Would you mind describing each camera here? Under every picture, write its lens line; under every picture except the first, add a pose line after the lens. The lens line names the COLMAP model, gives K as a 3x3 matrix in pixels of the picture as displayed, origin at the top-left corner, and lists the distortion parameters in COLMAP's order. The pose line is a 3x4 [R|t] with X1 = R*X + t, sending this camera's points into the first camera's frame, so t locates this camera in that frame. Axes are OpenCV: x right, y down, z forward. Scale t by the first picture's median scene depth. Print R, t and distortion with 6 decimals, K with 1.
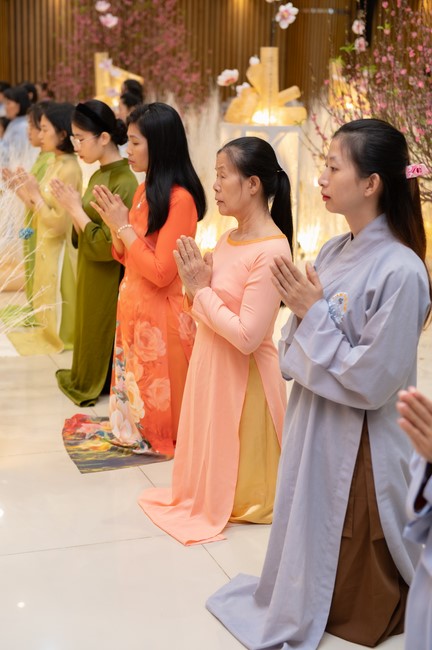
lens RADIAL K [[1080.9, 0, 215.6], [0, 1080.9, 325.0], [0, 0, 1]] dist [0.003916, 0.000000]
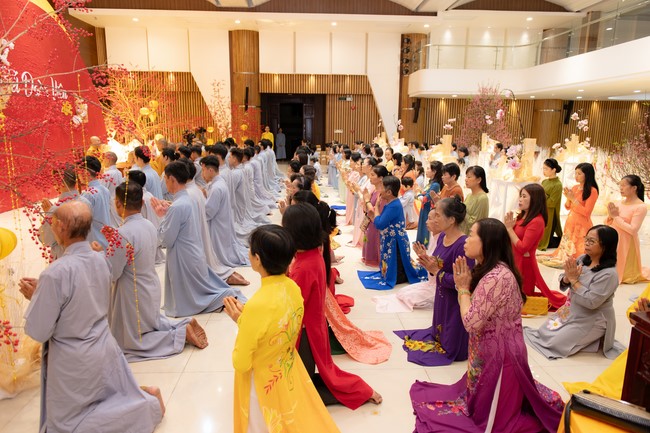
lens RADIAL K [[454.5, 0, 323.3], [0, 454.5, 215.2], [0, 0, 1]] dist [0.001825, -0.001099]
pose [[0.963932, 0.043889, -0.262504, -0.430044], [-0.053427, 0.998142, -0.029305, 0.045071], [0.260730, 0.042273, 0.964486, -0.553449]]
